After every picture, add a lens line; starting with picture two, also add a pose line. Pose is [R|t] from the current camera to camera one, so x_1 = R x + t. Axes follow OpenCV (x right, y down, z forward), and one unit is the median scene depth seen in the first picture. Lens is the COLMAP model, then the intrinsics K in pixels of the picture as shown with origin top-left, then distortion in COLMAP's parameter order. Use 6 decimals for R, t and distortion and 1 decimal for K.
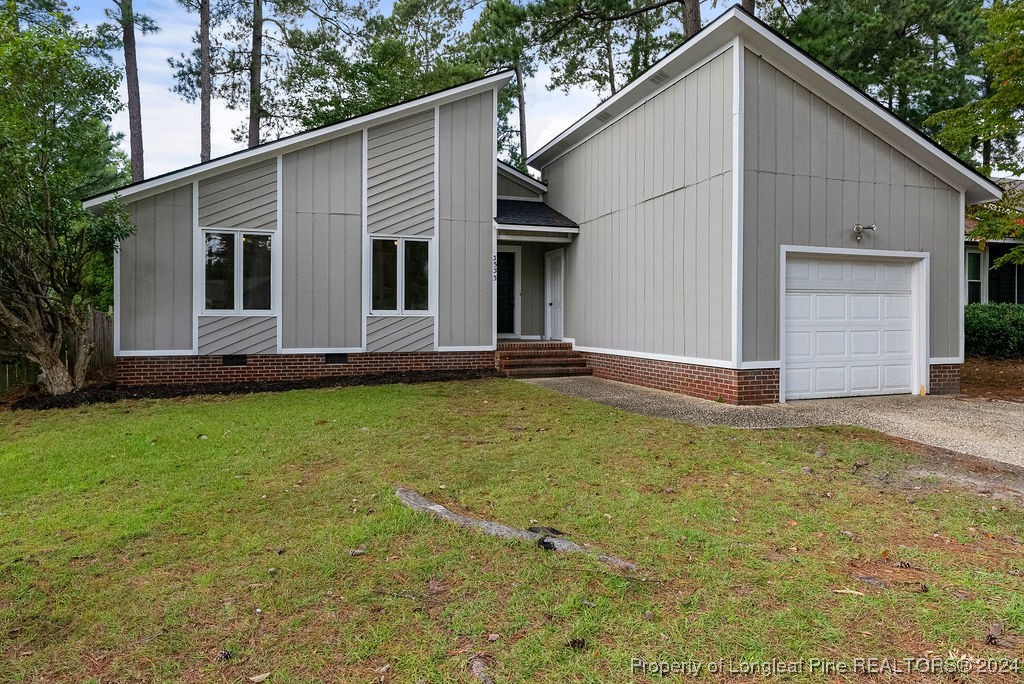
lens RADIAL K [[607.4, 0, 507.0], [0, 607.4, 311.7], [0, 0, 1]] dist [-0.005854, 0.002149]
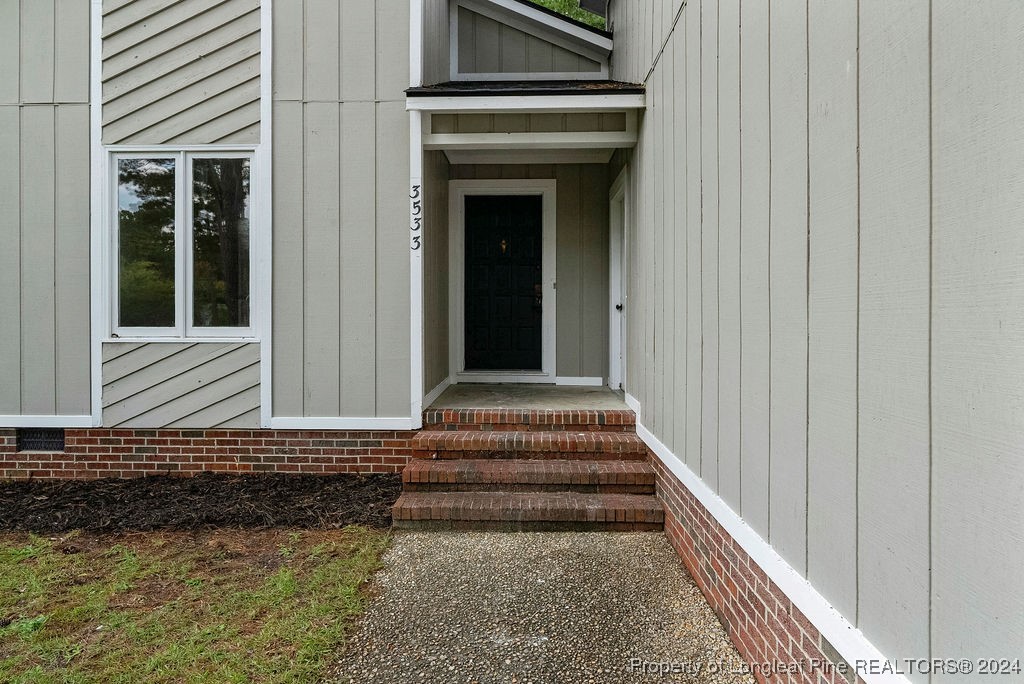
lens RADIAL K [[607.4, 0, 516.2], [0, 607.4, 313.3], [0, 0, 1]] dist [-0.005854, 0.002149]
pose [[0.941438, -0.003875, -0.337164, 0.185223], [0.004963, 0.999985, 0.002366, -0.012084], [0.337150, -0.003901, 0.941443, 0.709743]]
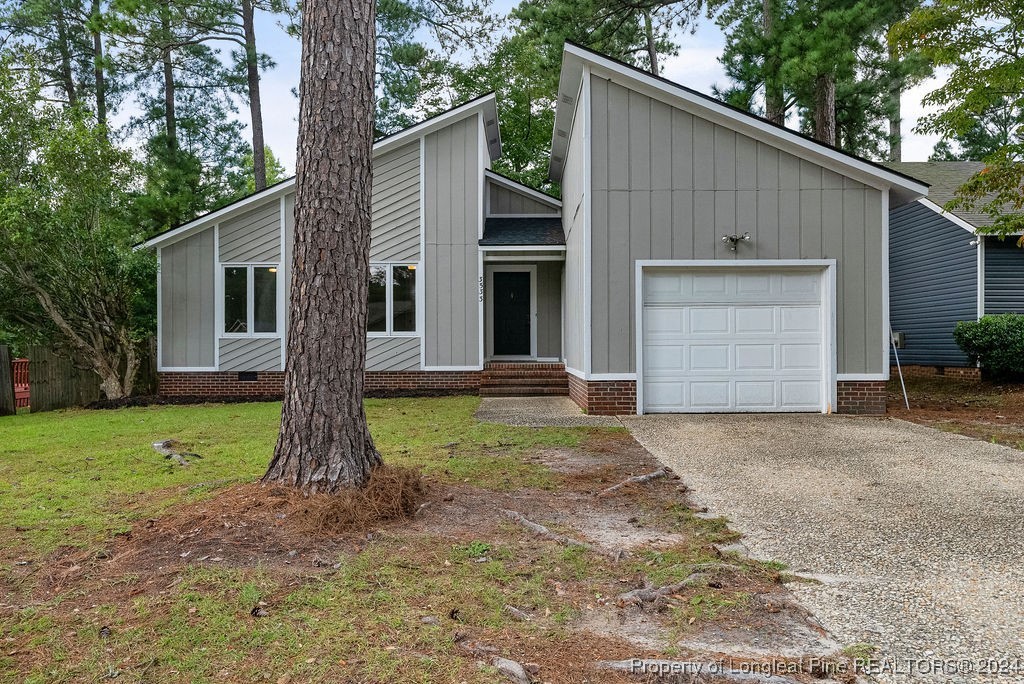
lens RADIAL K [[775.2, 0, 511.9], [0, 775.2, 341.0], [0, 0, 1]] dist [-0.009398, -0.002766]
pose [[0.943295, -0.009441, -0.331821, 0.494251], [0.008837, 0.999955, -0.003330, 0.020866], [0.331838, 0.000209, 0.943337, -0.217881]]
